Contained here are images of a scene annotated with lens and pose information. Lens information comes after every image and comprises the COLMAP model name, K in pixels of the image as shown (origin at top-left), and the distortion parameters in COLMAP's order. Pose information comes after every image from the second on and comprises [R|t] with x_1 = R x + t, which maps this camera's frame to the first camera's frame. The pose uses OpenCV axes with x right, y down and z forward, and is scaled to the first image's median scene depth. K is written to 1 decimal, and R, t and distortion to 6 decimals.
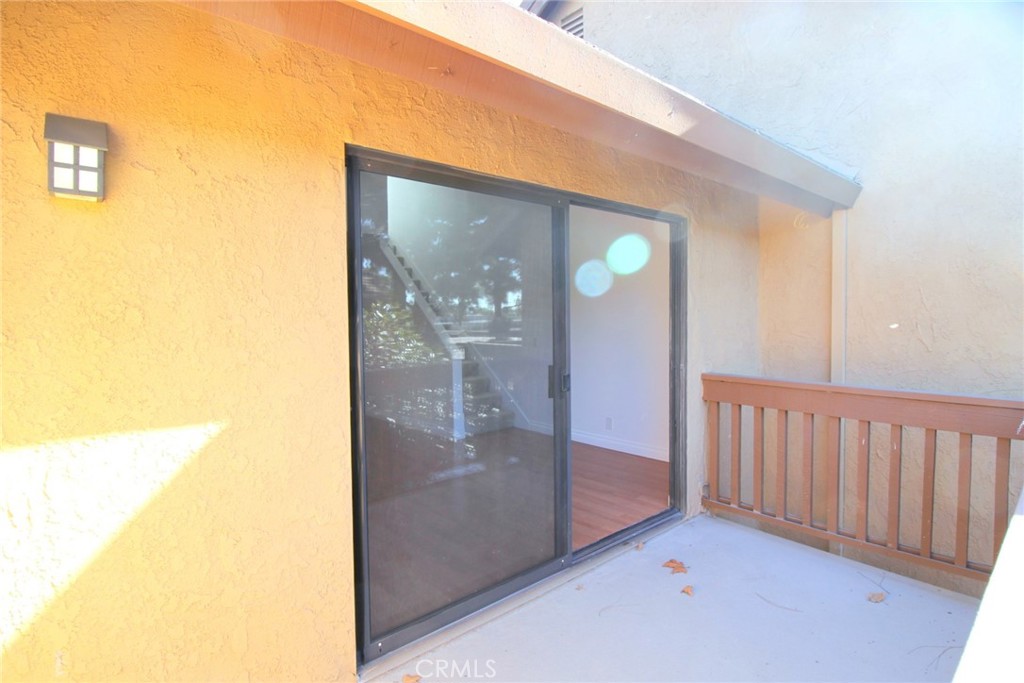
lens RADIAL K [[502.9, 0, 511.4], [0, 502.9, 338.2], [0, 0, 1]] dist [-0.004160, -0.000642]
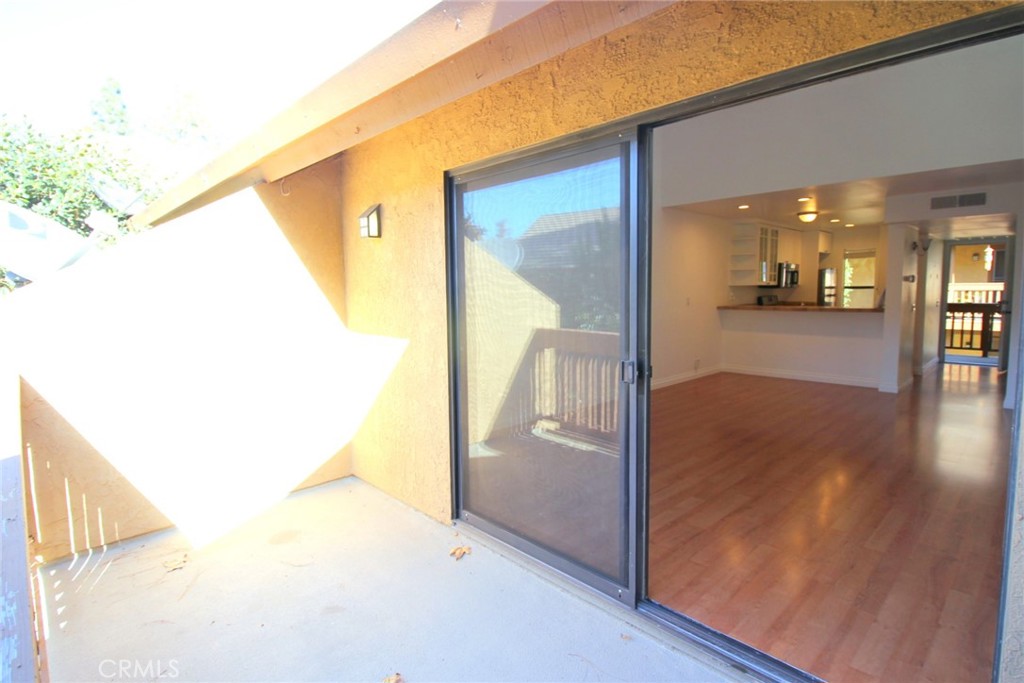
lens RADIAL K [[526.2, 0, 524.2], [0, 526.2, 340.8], [0, 0, 1]] dist [-0.001397, -0.000318]
pose [[0.066241, 0.106879, -0.992063, 1.131825], [-0.035402, 0.993872, 0.104710, -0.047681], [0.997175, 0.028185, 0.069619, 0.992699]]
